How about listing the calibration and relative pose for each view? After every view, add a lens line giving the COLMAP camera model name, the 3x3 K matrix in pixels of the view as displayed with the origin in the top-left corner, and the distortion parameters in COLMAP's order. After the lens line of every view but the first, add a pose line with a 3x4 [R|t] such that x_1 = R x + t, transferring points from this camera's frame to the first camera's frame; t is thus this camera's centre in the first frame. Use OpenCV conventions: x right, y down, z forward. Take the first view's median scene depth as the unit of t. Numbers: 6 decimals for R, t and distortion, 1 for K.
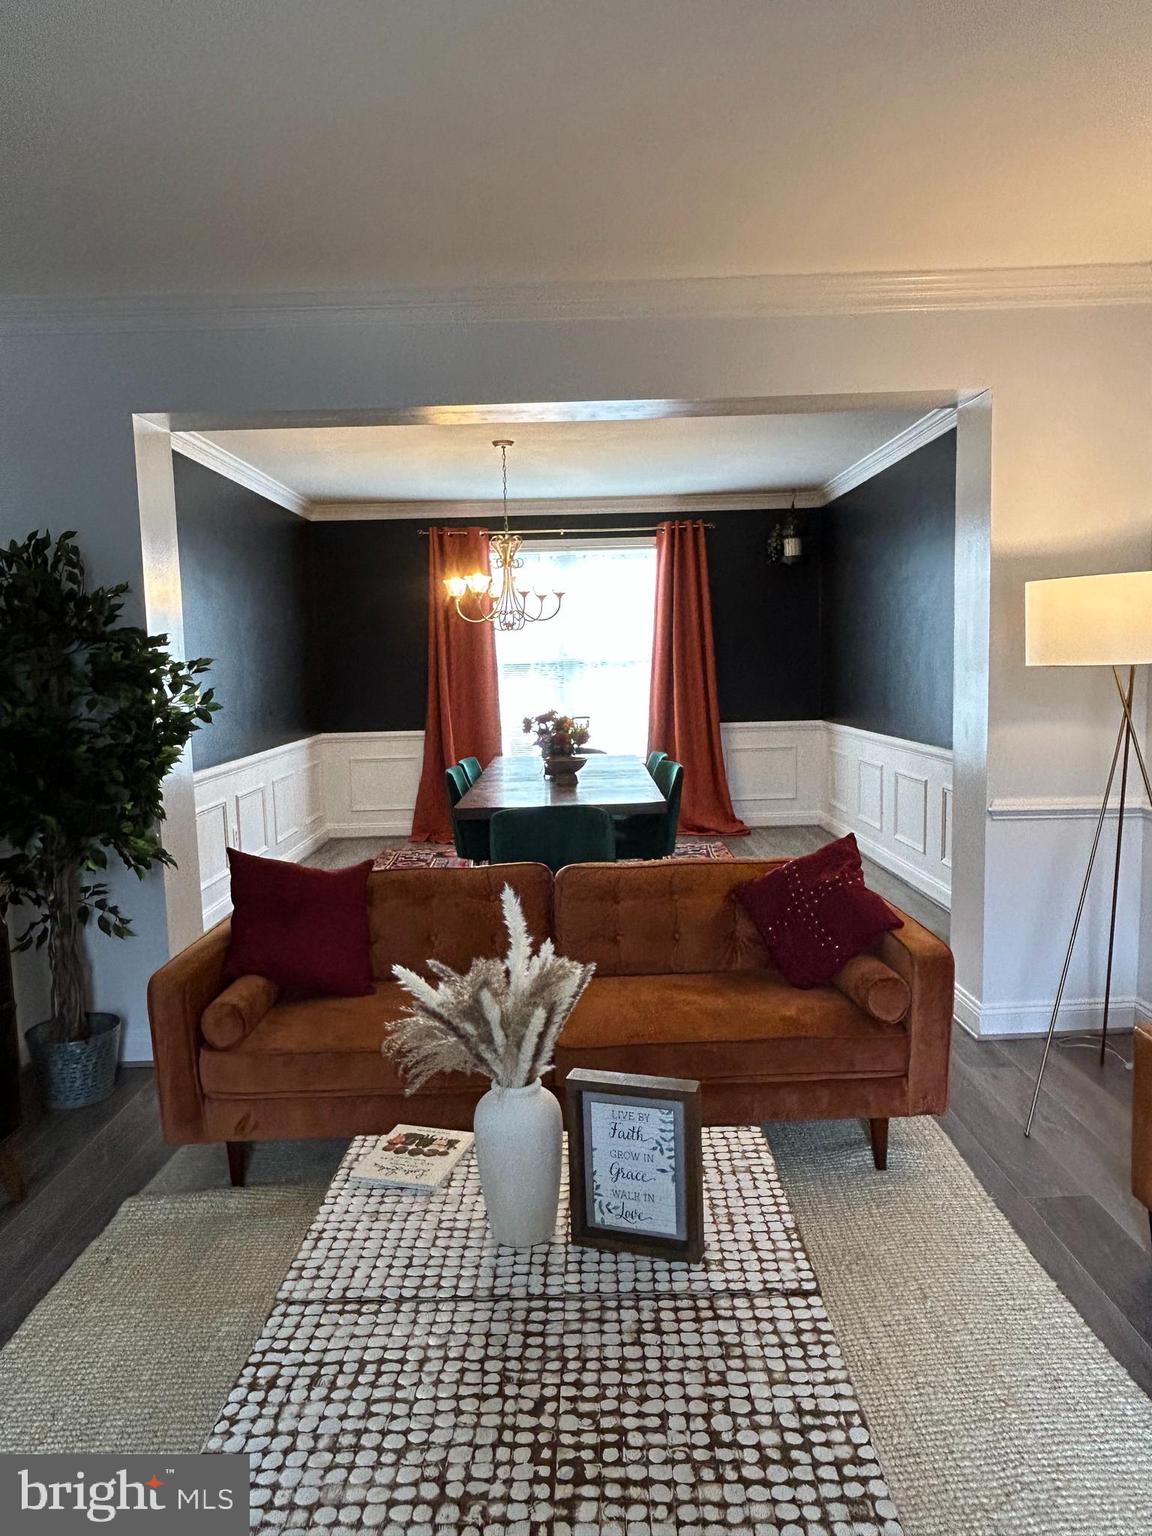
lens RADIAL K [[1030.1, 0, 576.0], [0, 1030.1, 768.0], [0, 0, 1]] dist [0.000152, 0.000040]
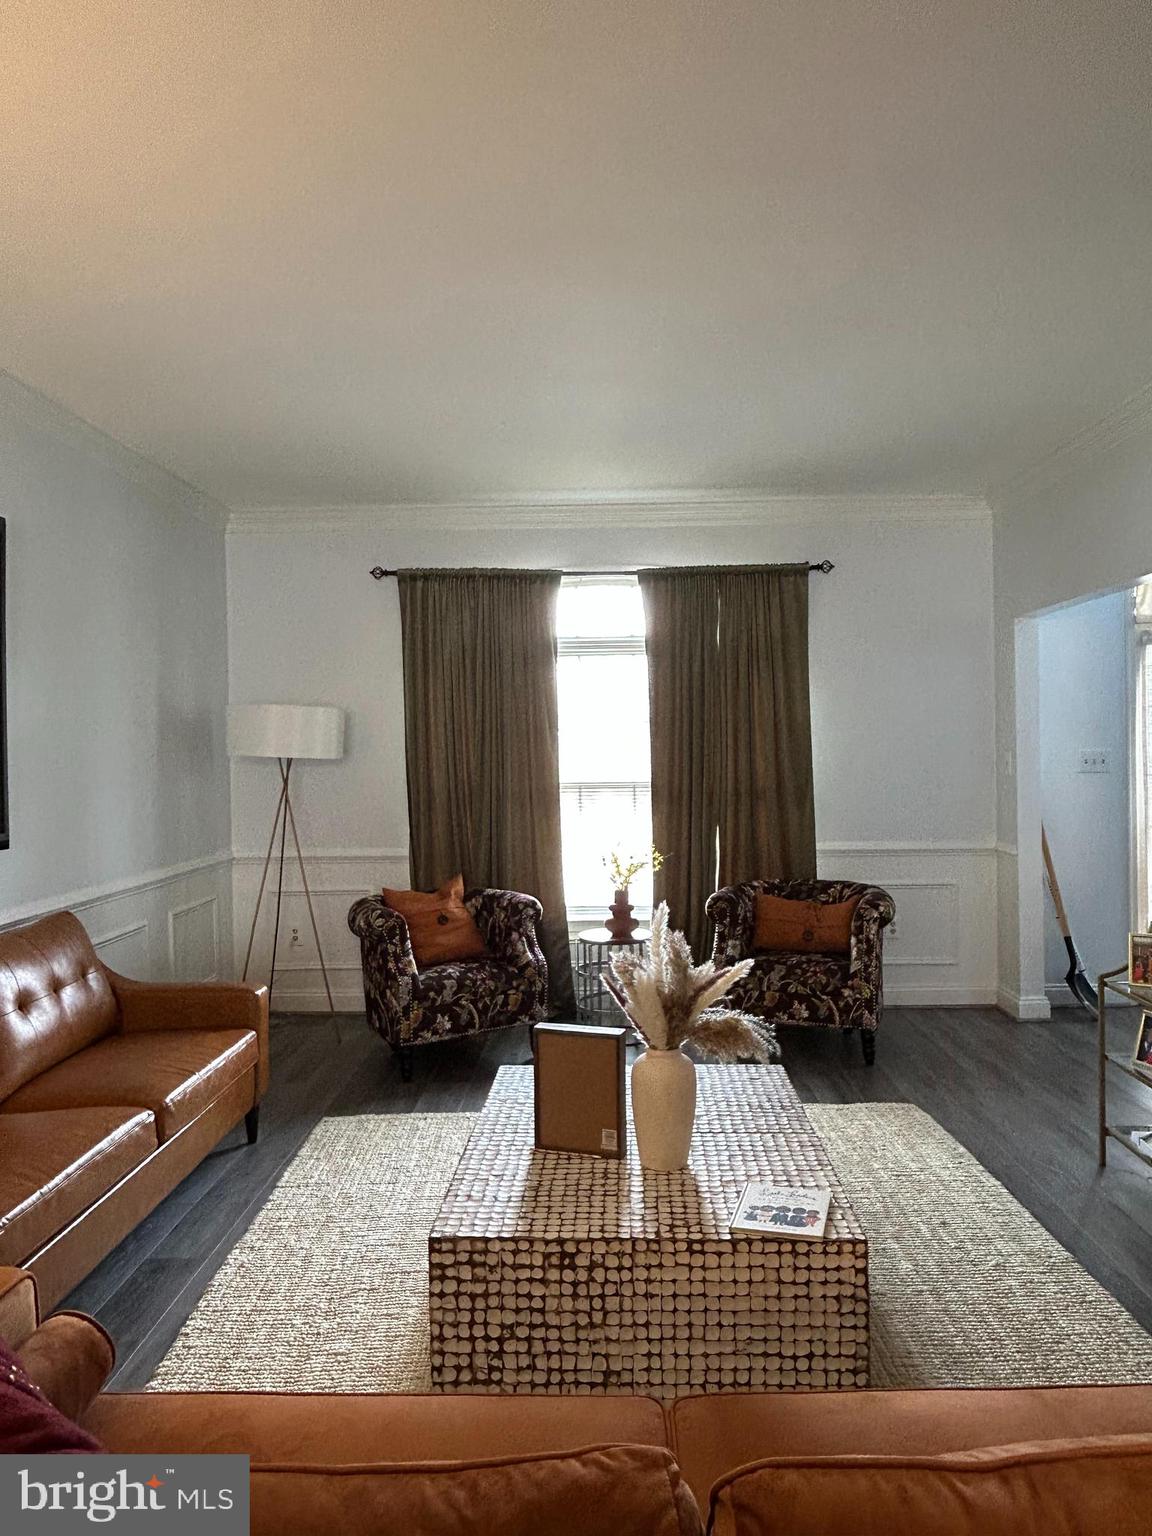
lens RADIAL K [[1030.1, 0, 576.0], [0, 1030.1, 768.0], [0, 0, 1]] dist [0.000152, 0.000040]
pose [[-0.997792, 0.046359, 0.047566, -0.019954], [0.051705, 0.991651, 0.118127, -0.191725], [-0.041693, 0.120326, -0.991859, 1.973813]]
